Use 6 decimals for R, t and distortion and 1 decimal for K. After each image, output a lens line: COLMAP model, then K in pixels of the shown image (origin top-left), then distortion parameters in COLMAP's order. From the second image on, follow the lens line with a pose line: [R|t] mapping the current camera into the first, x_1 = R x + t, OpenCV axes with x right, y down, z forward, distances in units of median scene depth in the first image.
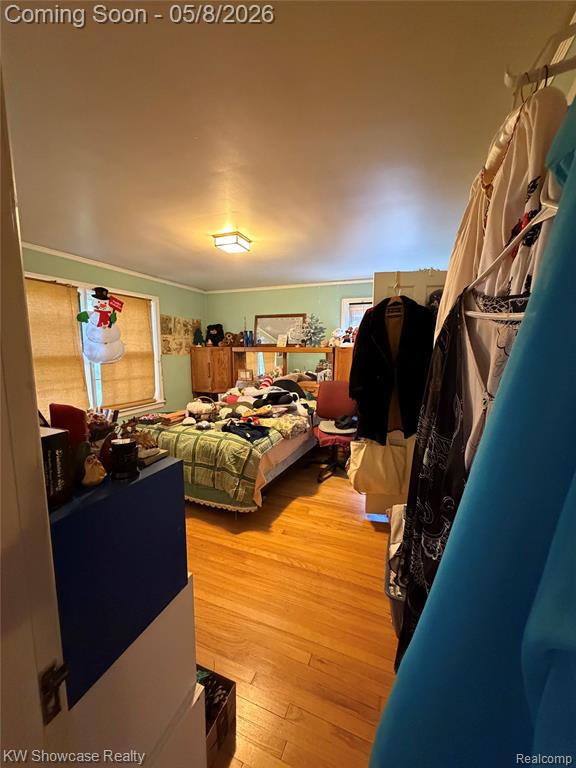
lens RADIAL K [[308.8, 0, 287.6], [0, 308.8, 387.6], [0, 0, 1]] dist [0.001294, -0.000250]
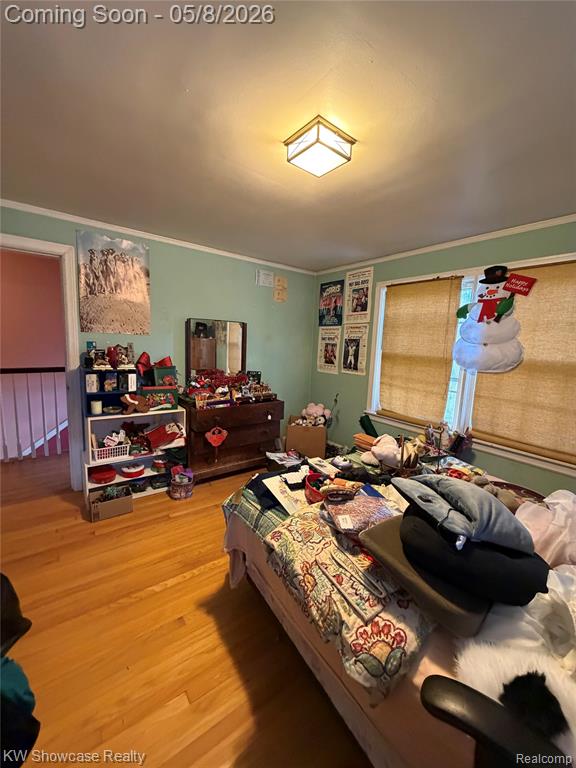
lens RADIAL K [[308.8, 0, 289.9], [0, 308.8, 382.3], [0, 0, 1]] dist [0.001294, -0.000250]
pose [[-0.531089, 0.081719, -0.843366, 0.271228], [-0.163611, 0.966716, 0.196701, -0.127738], [0.831370, 0.242449, -0.500042, 1.023775]]
